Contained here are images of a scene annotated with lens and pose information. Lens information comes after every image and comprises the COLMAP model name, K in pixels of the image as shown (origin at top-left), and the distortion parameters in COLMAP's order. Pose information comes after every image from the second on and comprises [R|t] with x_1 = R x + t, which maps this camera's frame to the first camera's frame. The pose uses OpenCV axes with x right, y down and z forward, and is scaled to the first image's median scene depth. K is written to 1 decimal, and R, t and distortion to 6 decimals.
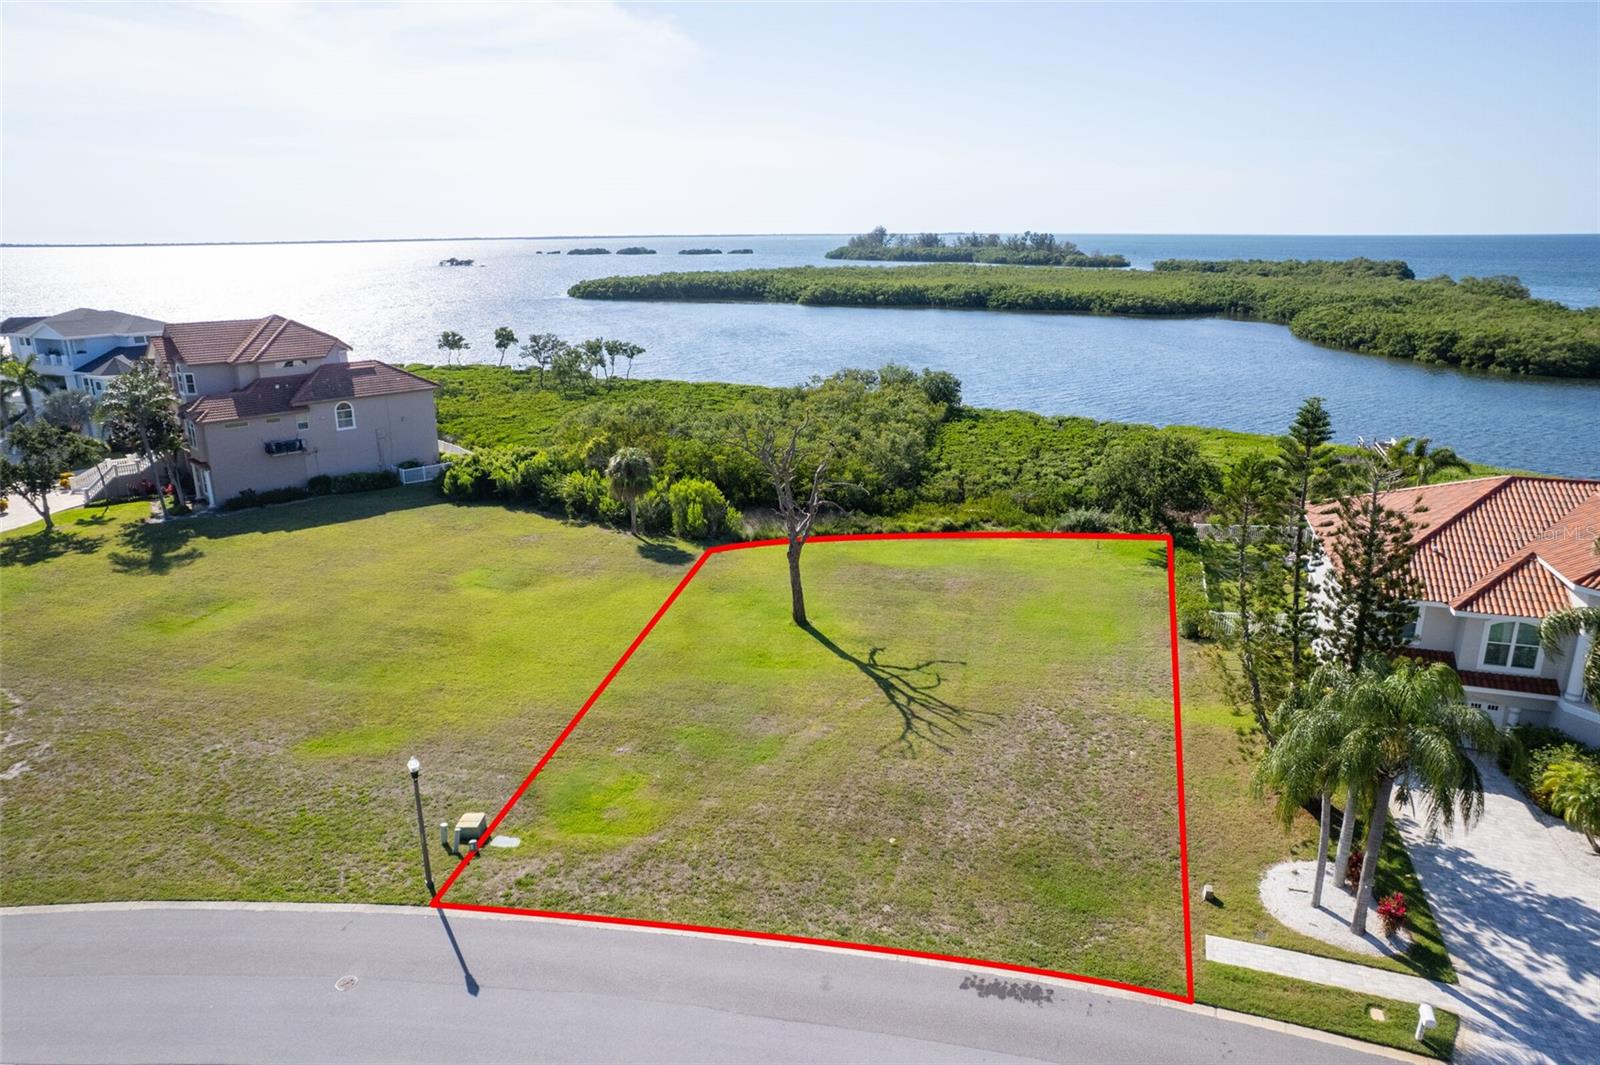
lens RADIAL K [[1055.4, 0, 802.2], [0, 1055.4, 531.1], [0, 0, 1]] dist [-0.065023, 0.053180]
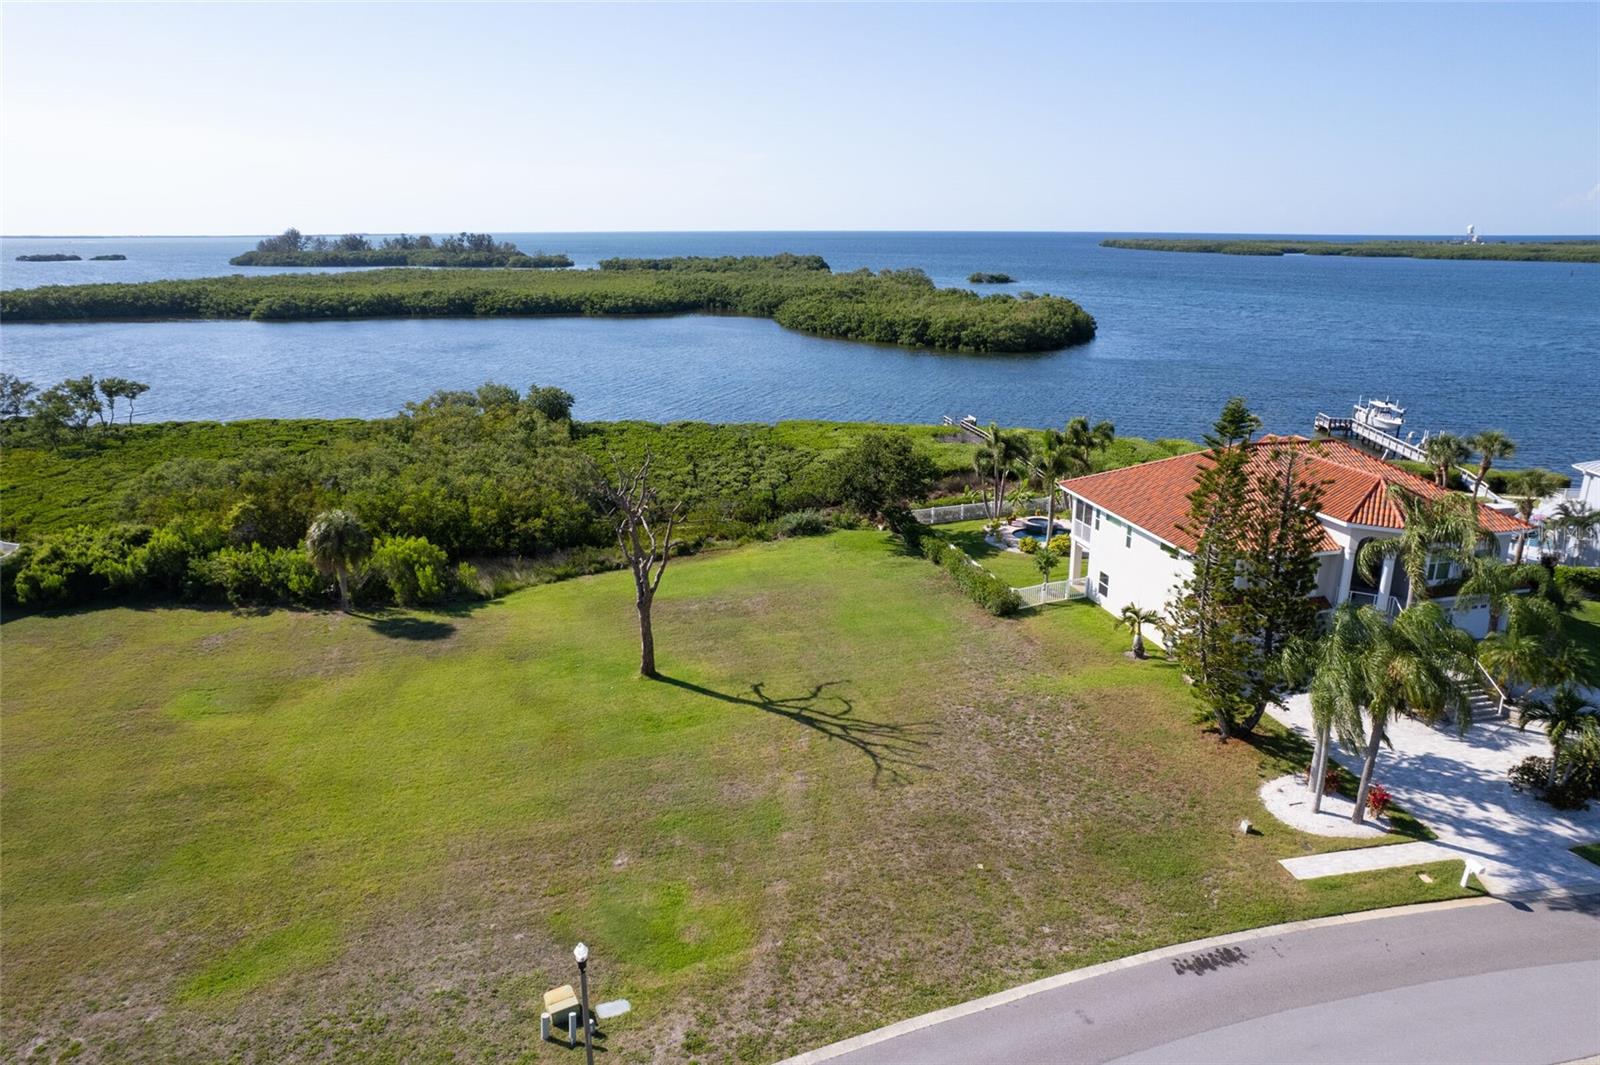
lens RADIAL K [[1055.4, 0, 802.9], [0, 1055.4, 542.2], [0, 0, 1]] dist [-0.065023, 0.053180]
pose [[0.852609, -0.145086, 0.502004, -0.237254], [0.139059, 0.989038, 0.049666, -0.039317], [-0.503707, 0.027462, 0.863438, 0.095814]]
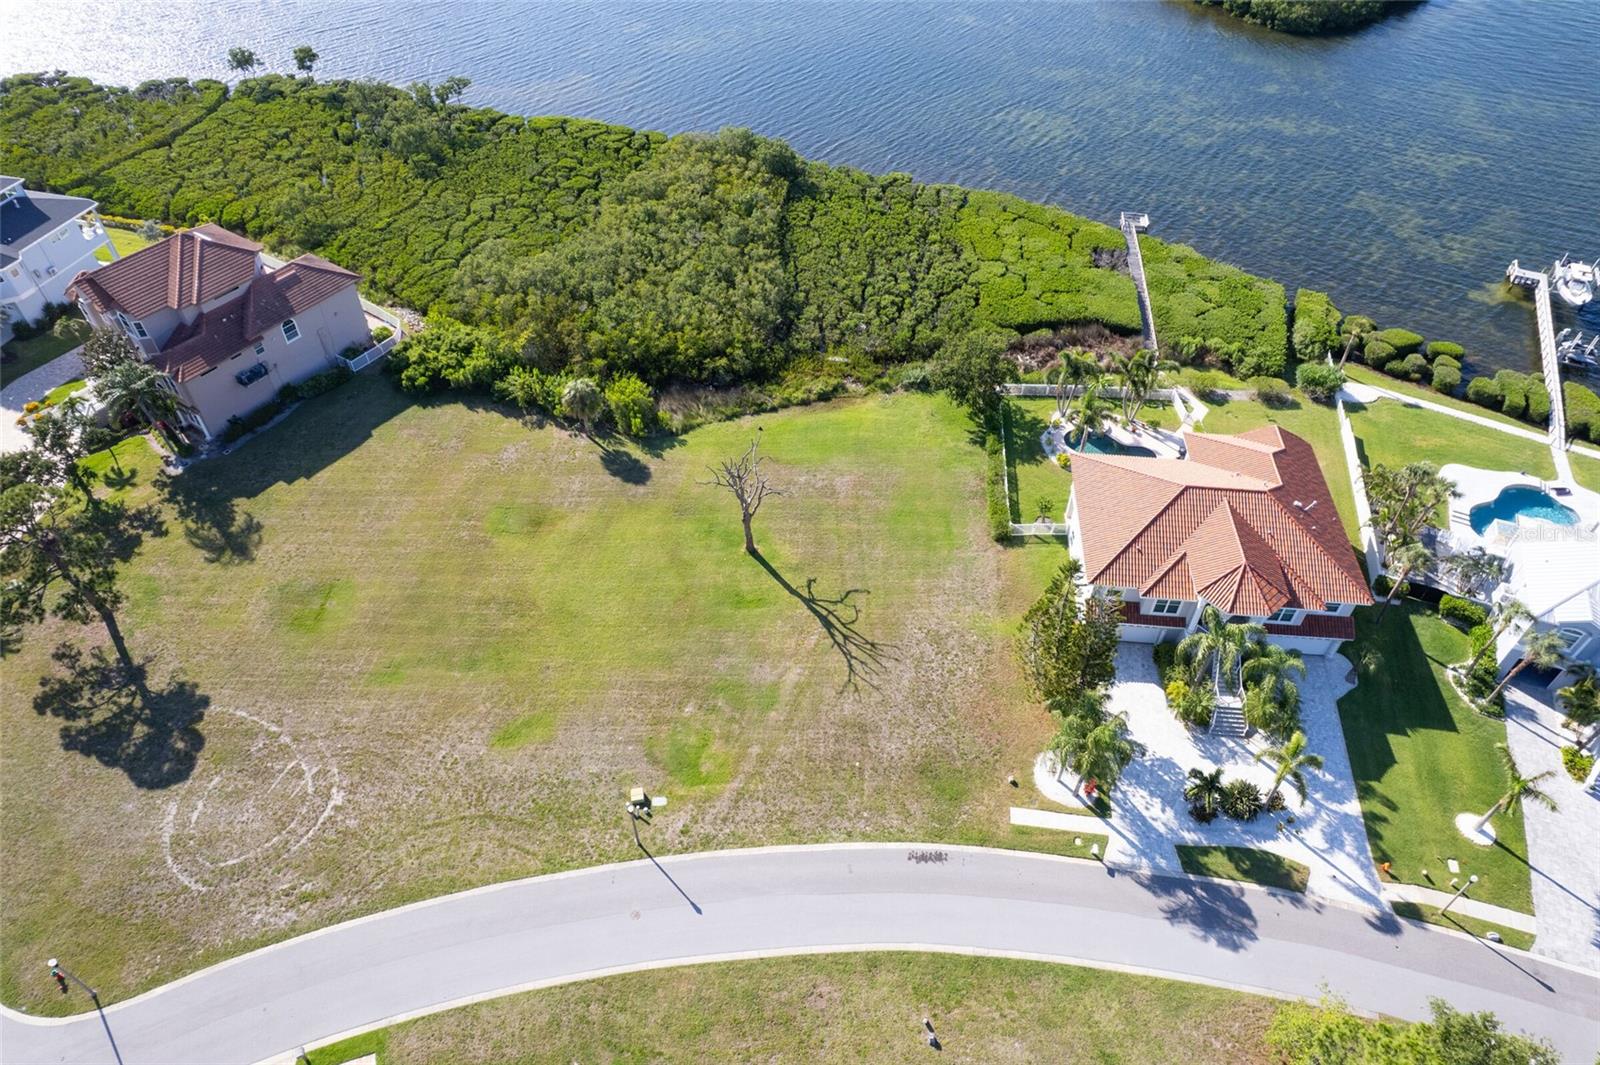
lens RADIAL K [[1055.4, 0, 800.9], [0, 1055.4, 540.6], [0, 0, 1]] dist [-0.065023, 0.053180]
pose [[0.974266, -0.153857, 0.164723, -0.126459], [0.049816, 0.859705, 0.508355, -0.488392], [-0.219827, -0.487067, 0.845246, -0.198281]]
